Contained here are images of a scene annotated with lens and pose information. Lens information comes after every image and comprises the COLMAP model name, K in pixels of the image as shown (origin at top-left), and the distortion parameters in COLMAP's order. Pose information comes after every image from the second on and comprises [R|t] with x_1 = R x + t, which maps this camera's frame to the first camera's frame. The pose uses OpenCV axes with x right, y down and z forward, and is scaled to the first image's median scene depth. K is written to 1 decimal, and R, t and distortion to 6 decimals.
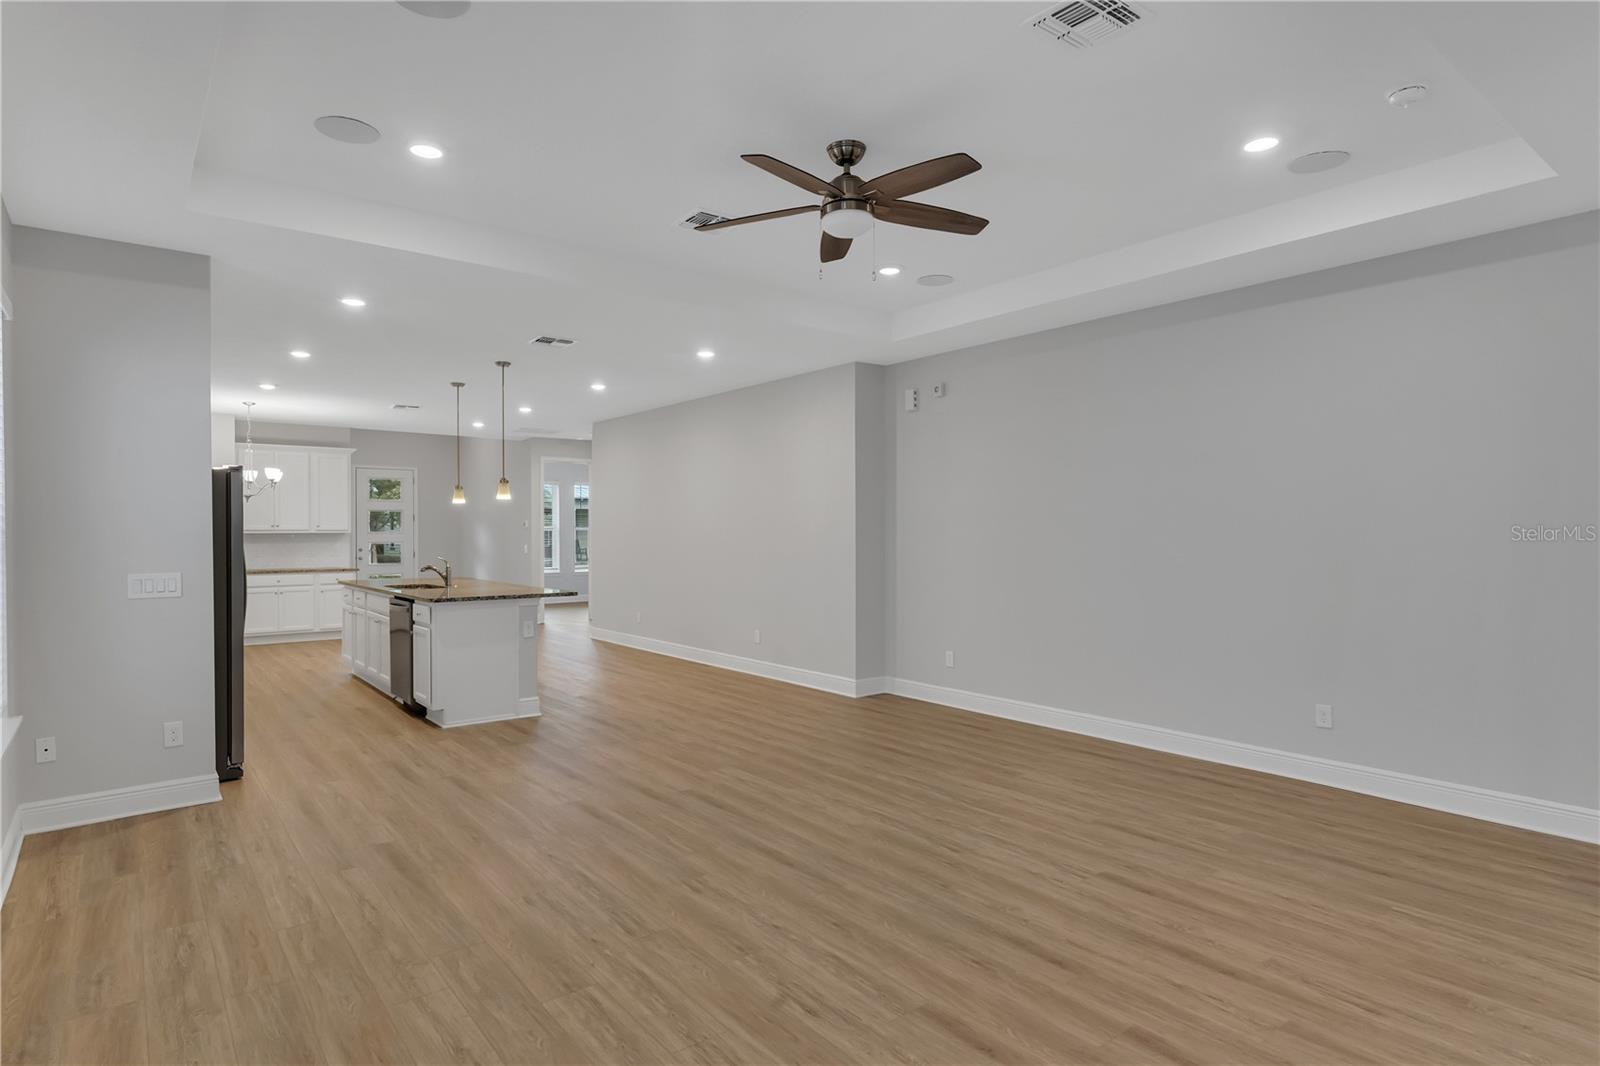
lens RADIAL K [[863.0, 0, 800.4], [0, 863.0, 529.2], [0, 0, 1]] dist [0.008203, -0.001967]
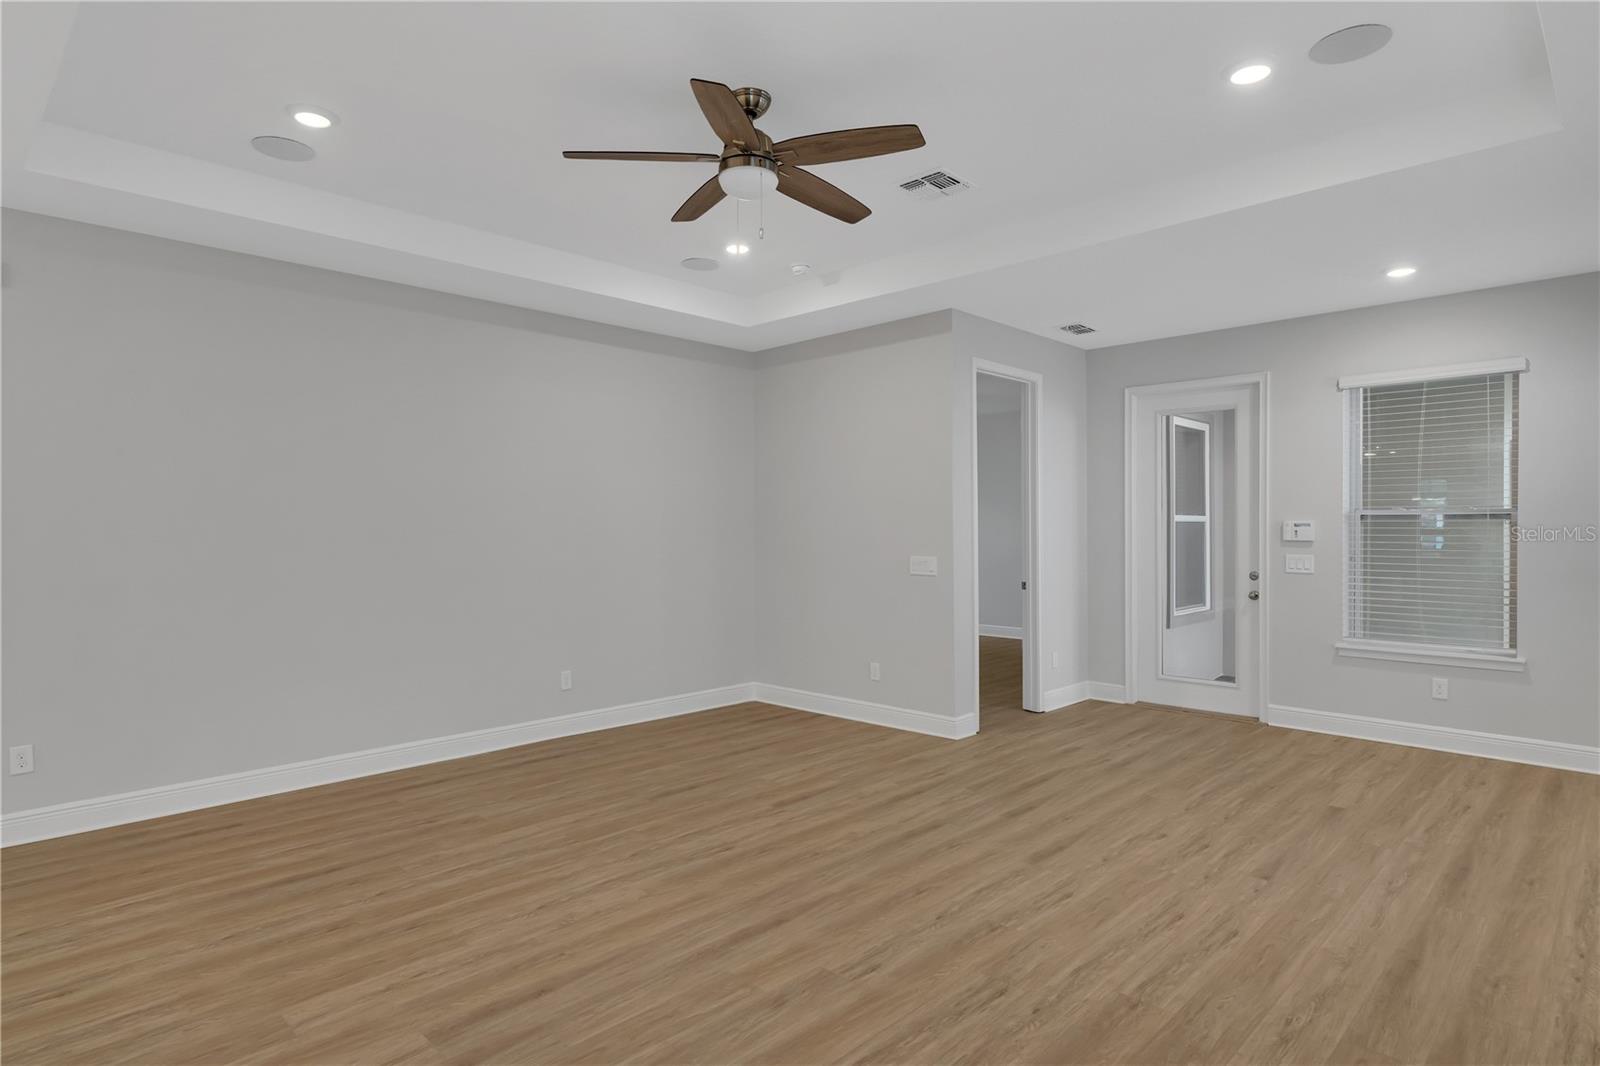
lens RADIAL K [[863.0, 0, 791.7], [0, 863.0, 534.8], [0, 0, 1]] dist [0.008203, -0.001967]
pose [[-0.124484, -0.003800, 0.992214, -0.742398], [0.000906, 0.999992, 0.003943, 0.004718], [-0.992221, 0.001390, -0.124480, 0.952652]]
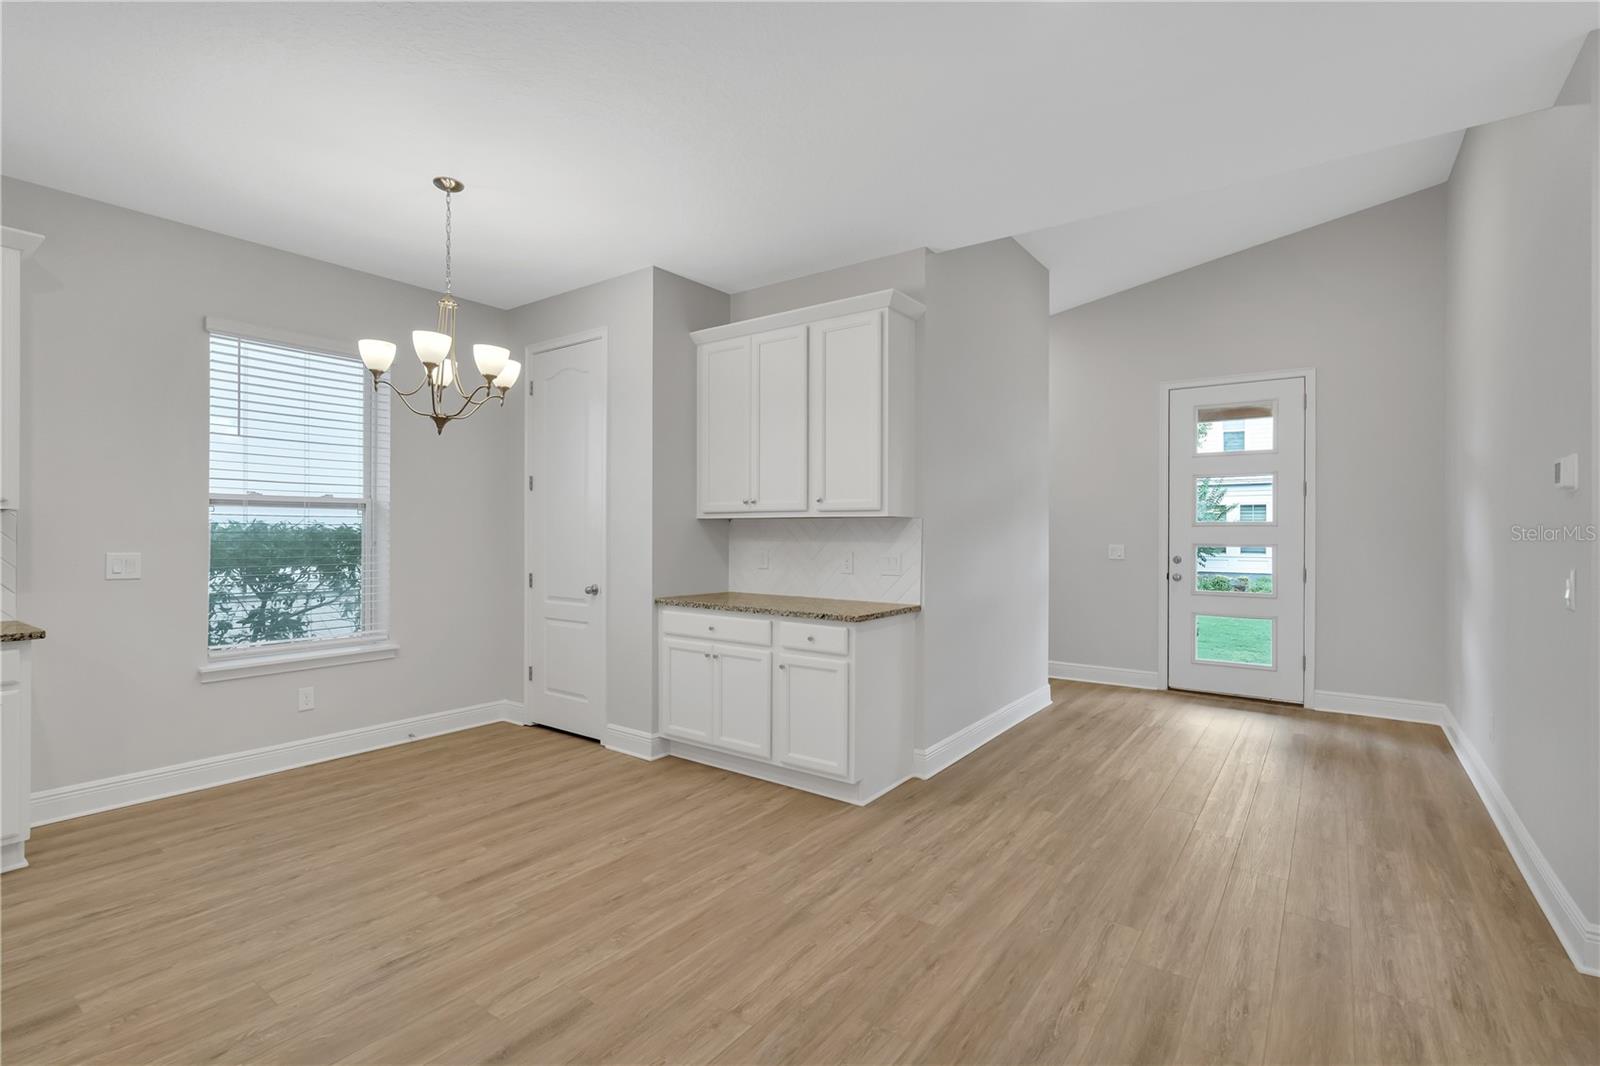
lens RADIAL K [[743.7, 0, 794.9], [0, 743.7, 531.2], [0, 0, 1]] dist [-0.006140, 0.000742]
pose [[0.274181, 0.006322, -0.961657, -0.609826], [-0.005411, 0.999973, 0.005031, 0.024619], [0.961663, 0.003824, 0.274208, 2.431881]]
